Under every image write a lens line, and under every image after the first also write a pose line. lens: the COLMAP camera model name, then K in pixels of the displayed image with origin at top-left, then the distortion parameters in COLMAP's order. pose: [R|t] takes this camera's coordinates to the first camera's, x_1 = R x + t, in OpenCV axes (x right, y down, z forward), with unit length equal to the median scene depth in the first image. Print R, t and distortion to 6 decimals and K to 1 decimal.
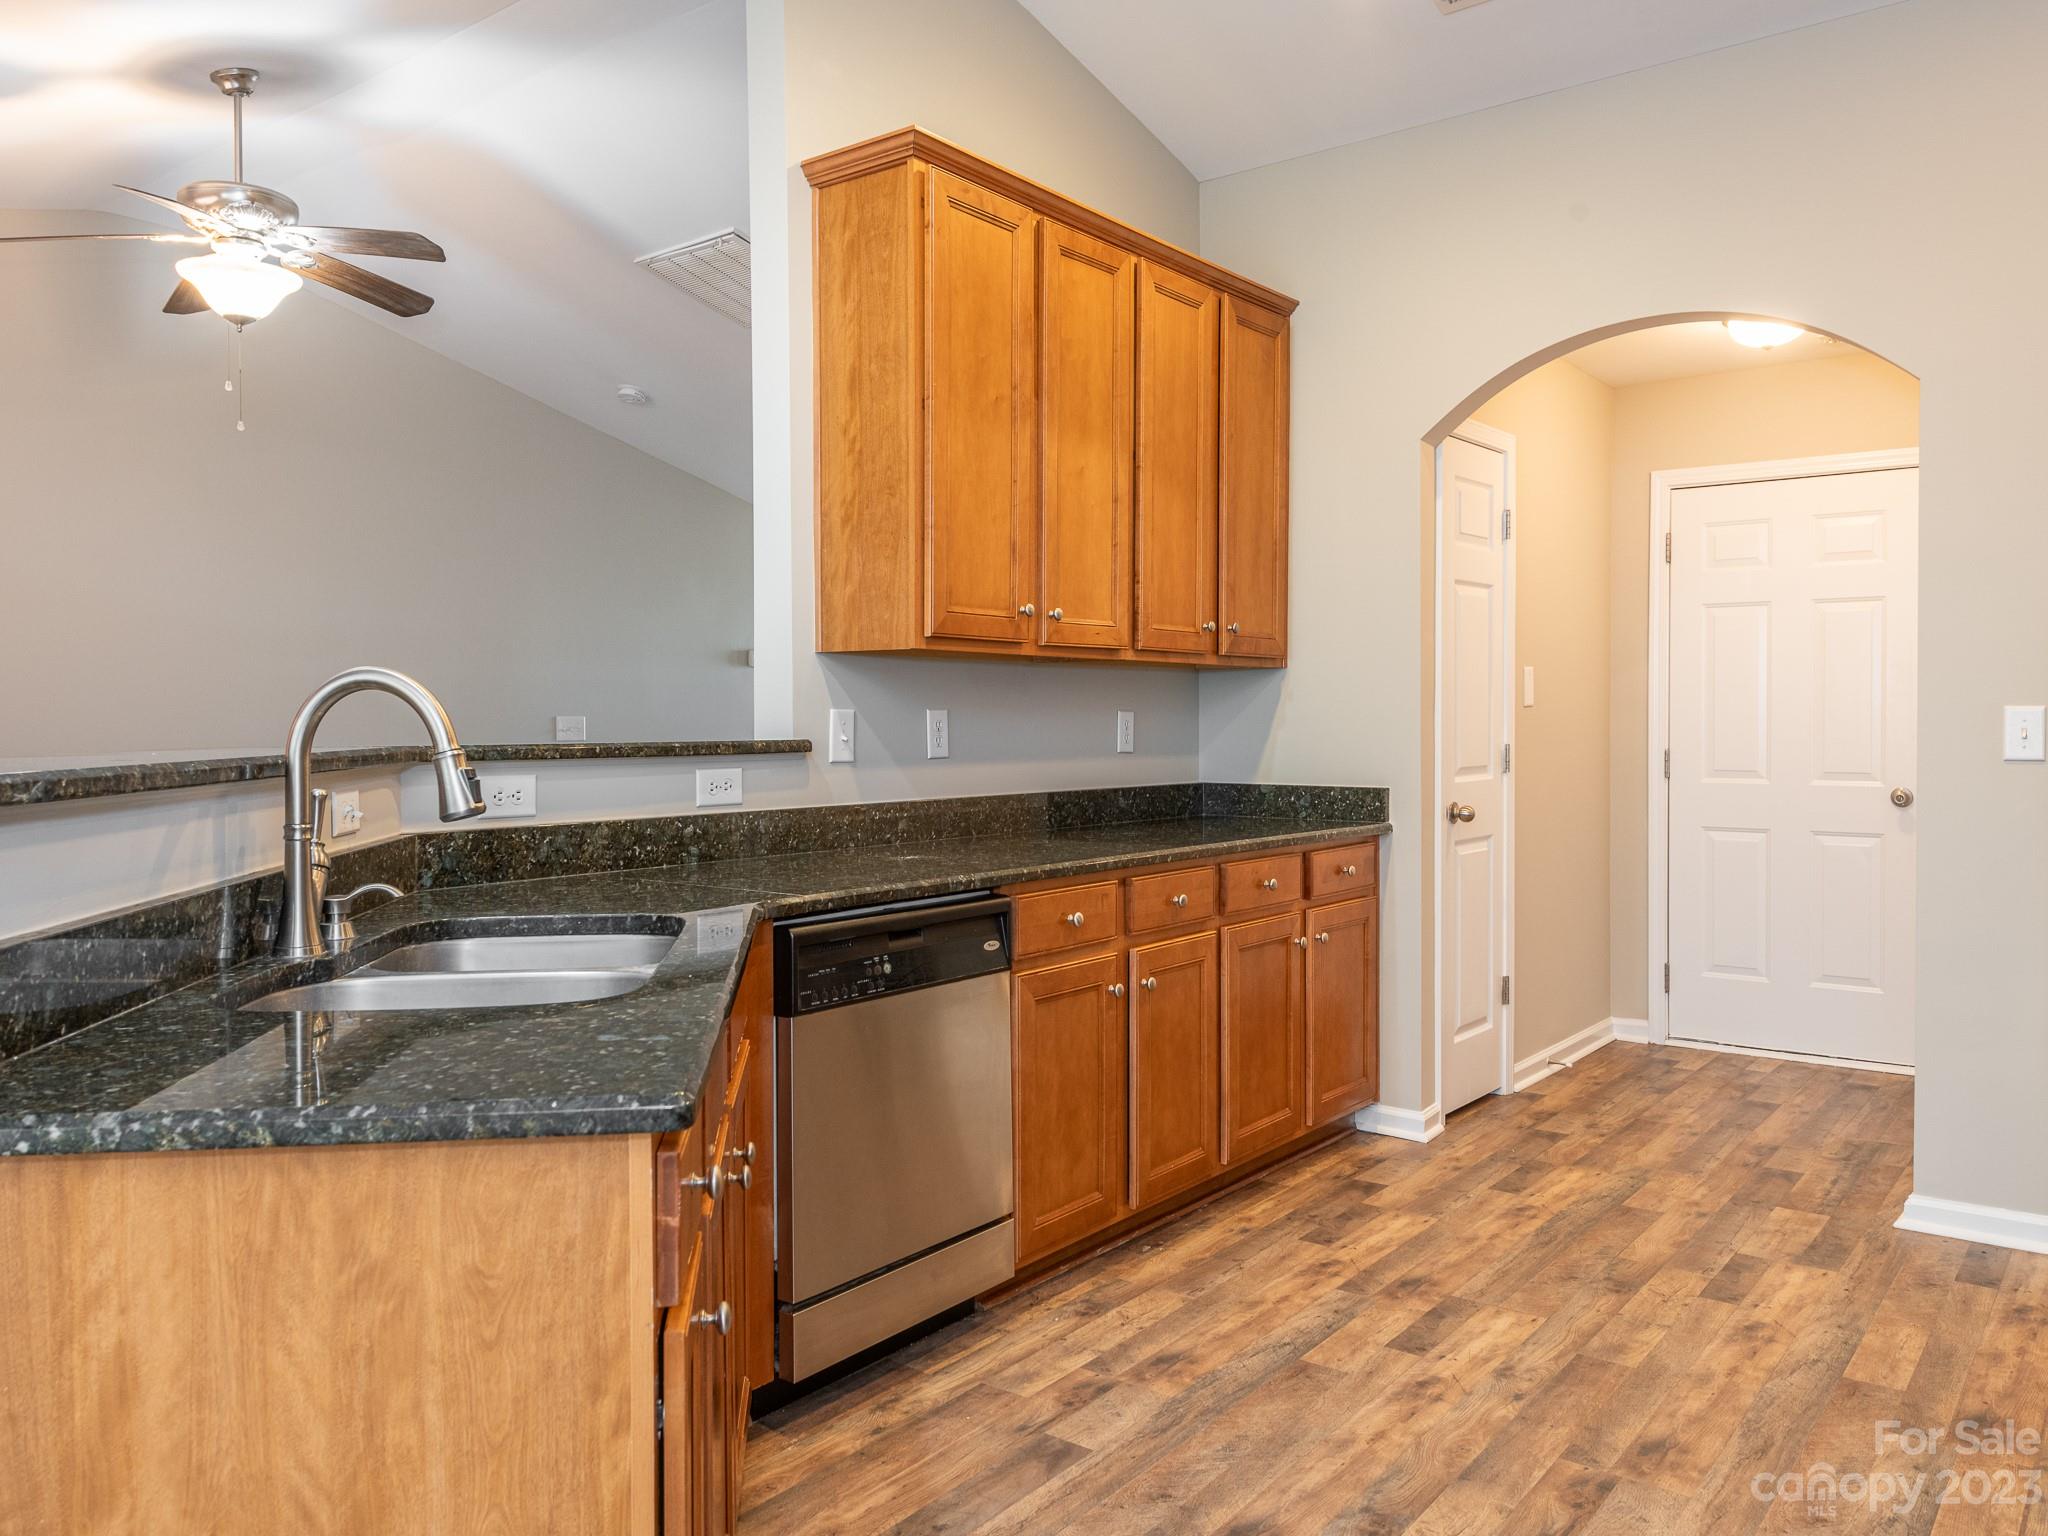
lens RADIAL K [[1517.5, 0, 1020.0], [0, 1517.5, 758.6], [0, 0, 1]] dist [0.029823, -0.030710]
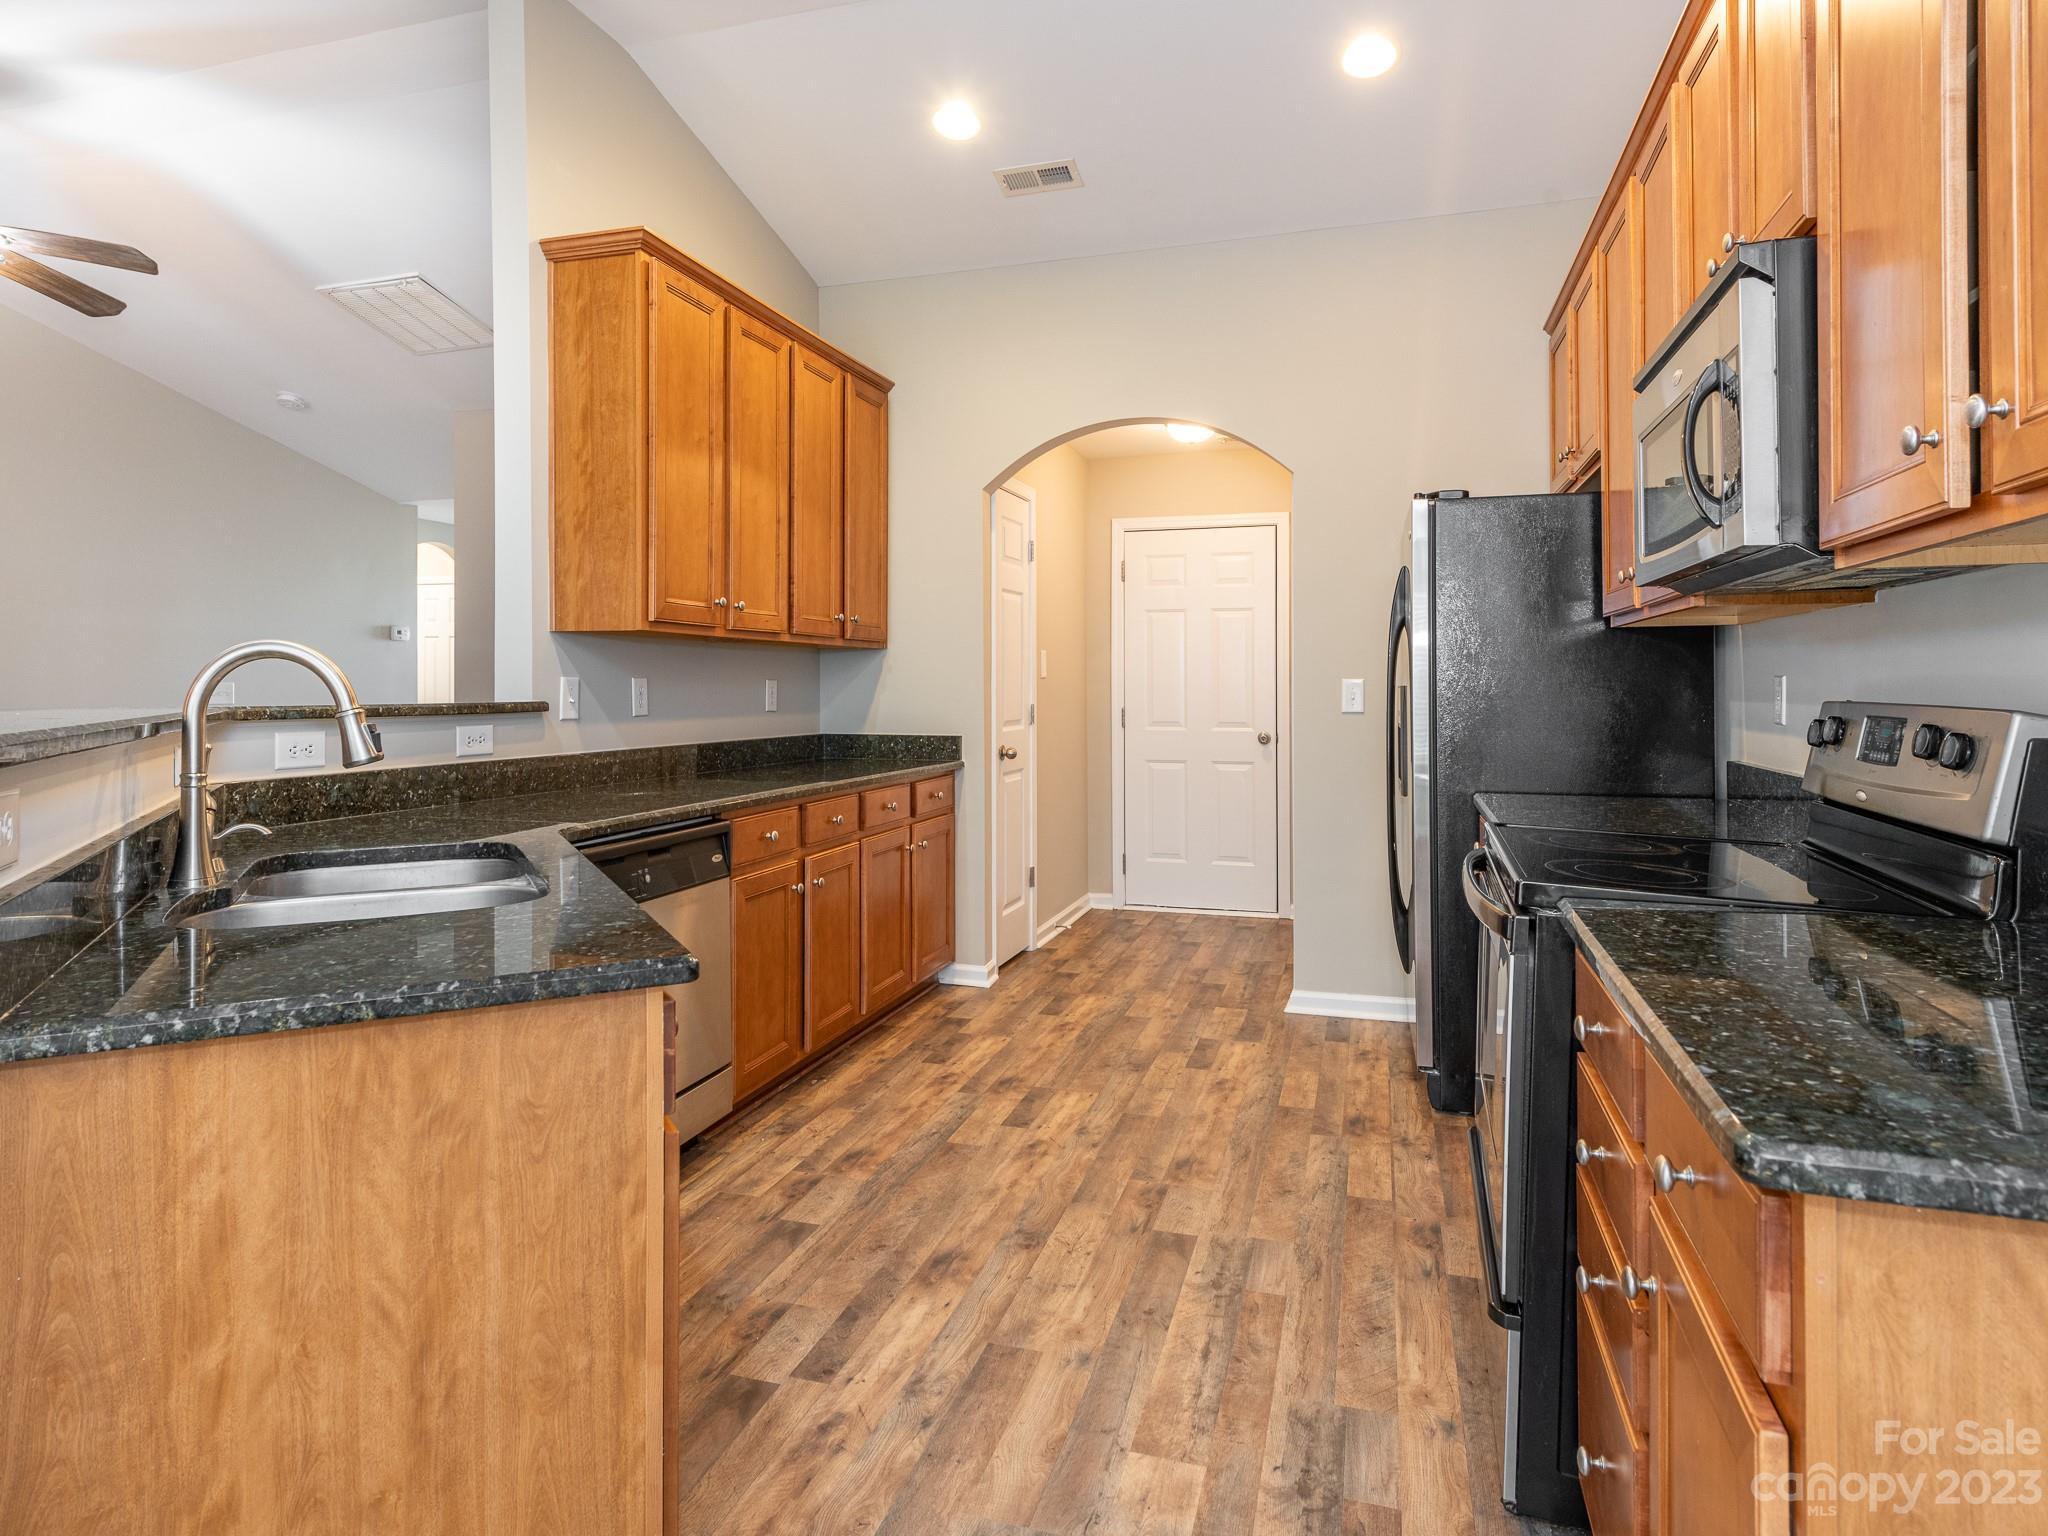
lens RADIAL K [[1171.3, 0, 1024.5], [0, 1171.3, 694.7], [0, 0, 1]] dist [0.030153, -0.018262]
pose [[0.934563, 0.000115, 0.355799, -0.112185], [0.006807, 0.999811, -0.018203, 0.002114], [-0.355734, 0.019434, 0.934385, -0.037669]]
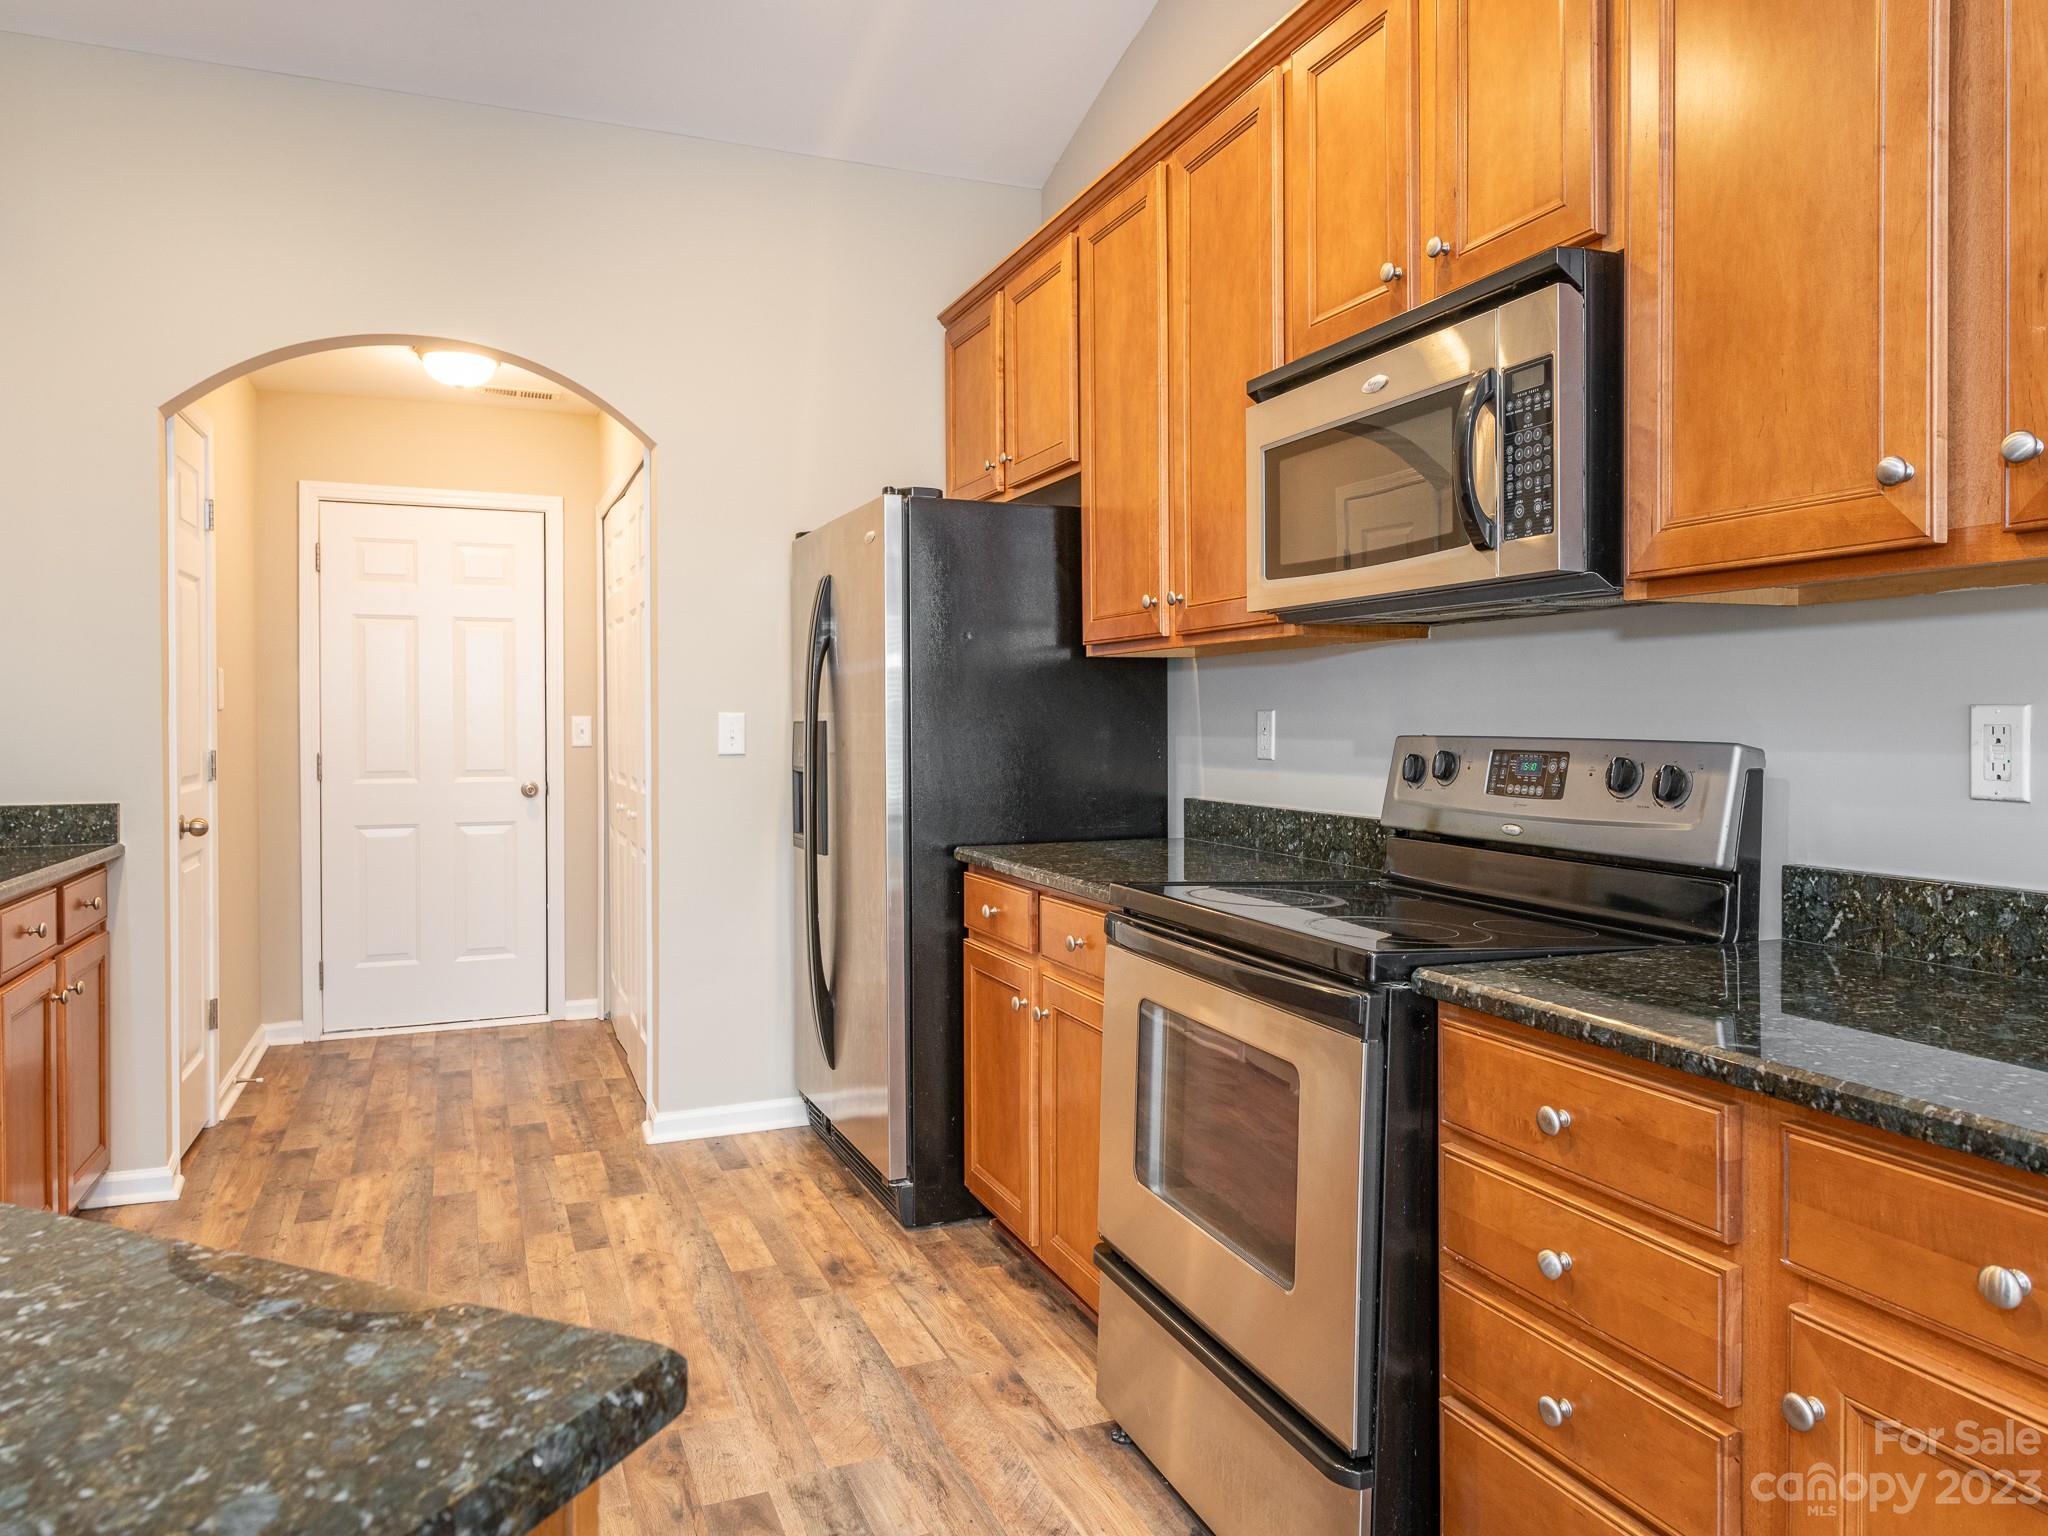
lens RADIAL K [[1355.0, 0, 1025.9], [0, 1355.0, 739.9], [0, 0, 1]] dist [0.008066, -0.002665]
pose [[0.502766, -0.011627, 0.864344, -0.213457], [0.023853, 0.999715, -0.000427, -0.005084], [-0.864093, 0.020832, 0.502901, 0.211970]]
